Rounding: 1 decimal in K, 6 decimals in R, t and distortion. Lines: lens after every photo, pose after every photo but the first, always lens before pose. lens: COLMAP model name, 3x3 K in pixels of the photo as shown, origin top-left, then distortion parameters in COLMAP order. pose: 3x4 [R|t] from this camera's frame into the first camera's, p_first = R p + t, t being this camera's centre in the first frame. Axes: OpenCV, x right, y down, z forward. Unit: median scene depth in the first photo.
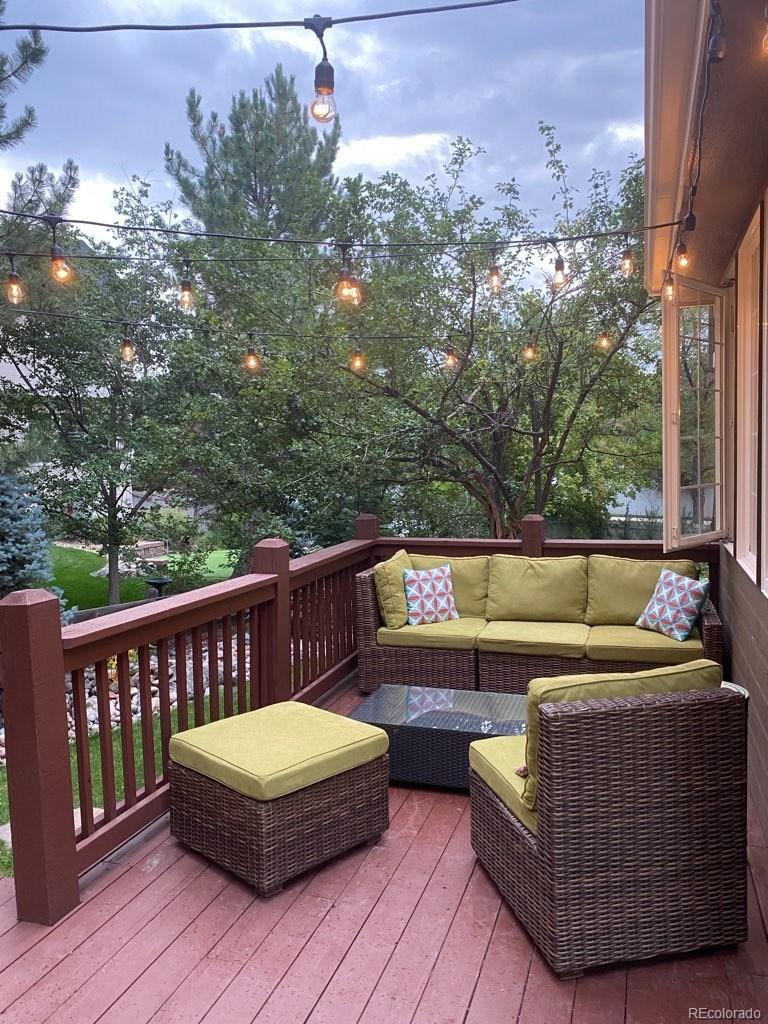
lens RADIAL K [[795.1, 0, 387.4], [0, 795.1, 505.9], [0, 0, 1]] dist [0.081257, -0.064868]
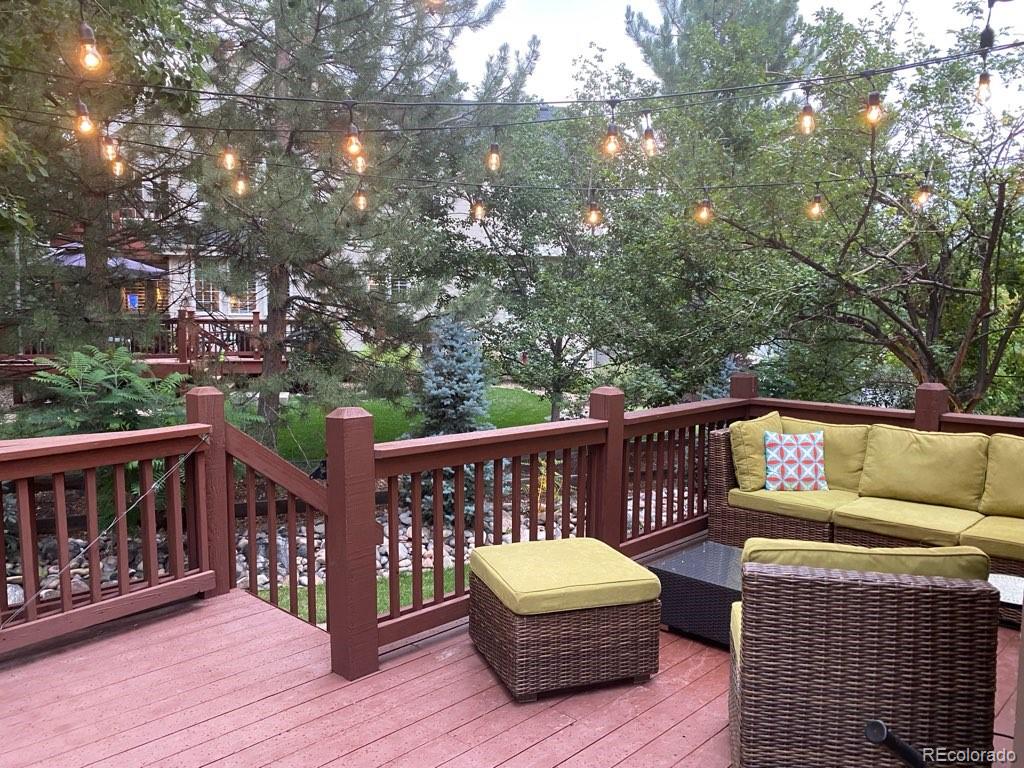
lens RADIAL K [[795.1, 0, 516.8], [0, 795.1, 385.9], [0, 0, 1]] dist [0.081257, -0.064868]
pose [[0.908821, 0.067501, -0.411690, 0.141110], [-0.056653, 0.997651, 0.038512, 0.005630], [0.413323, -0.011677, 0.910510, 0.001491]]
